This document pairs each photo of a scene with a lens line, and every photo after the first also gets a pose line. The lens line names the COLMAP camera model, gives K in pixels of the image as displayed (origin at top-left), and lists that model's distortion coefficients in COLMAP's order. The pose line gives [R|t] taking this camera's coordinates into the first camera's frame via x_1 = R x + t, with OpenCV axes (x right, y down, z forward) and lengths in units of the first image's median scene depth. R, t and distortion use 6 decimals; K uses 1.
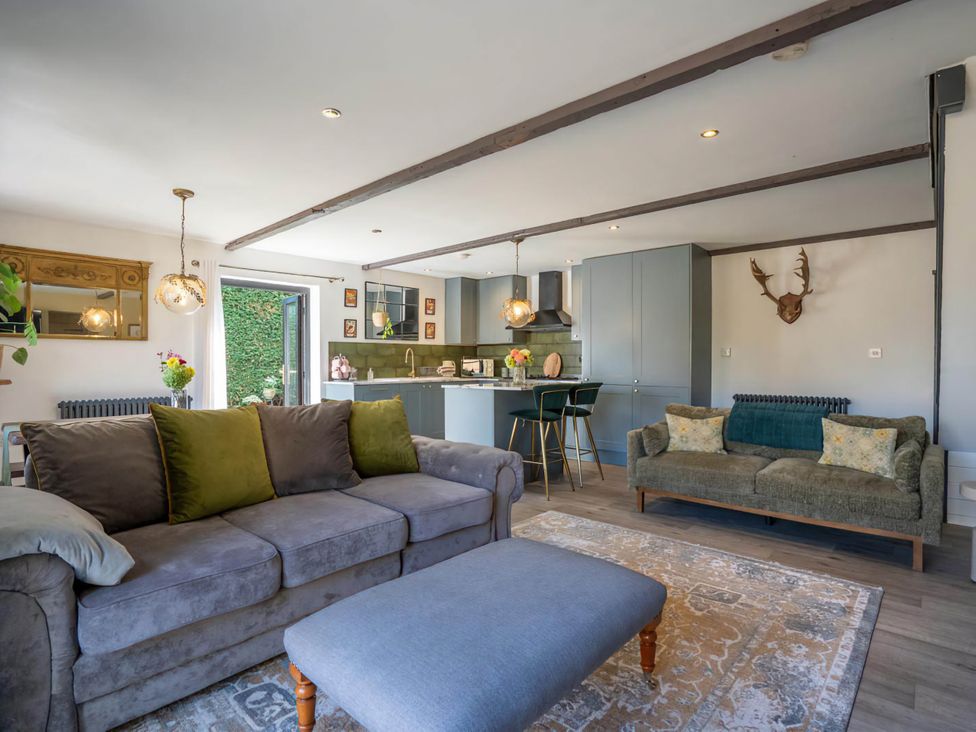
lens RADIAL K [[502.5, 0, 485.4], [0, 502.5, 365.3], [0, 0, 1]] dist [-0.035191, 0.000746]
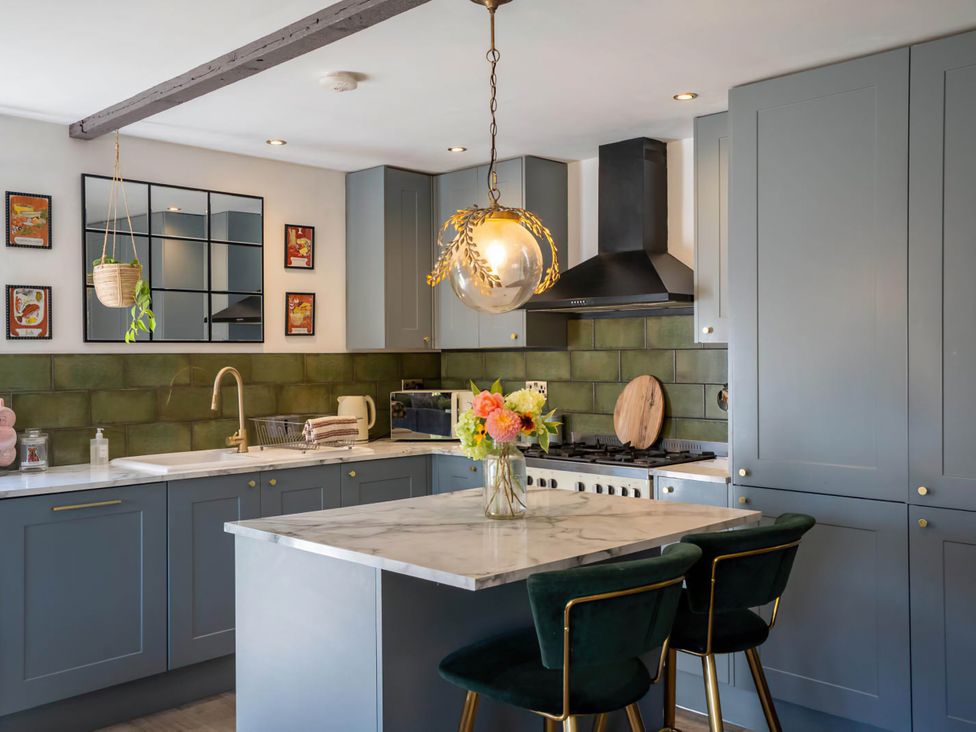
lens RADIAL K [[948.8, 0, 483.2], [0, 948.8, 359.2], [0, 0, 1]] dist [0.074700, 0.000000]
pose [[0.998675, -0.006969, -0.050979, 0.060645], [0.006705, 0.999963, -0.005348, -0.034156], [0.051015, 0.005000, 0.998685, 0.345551]]
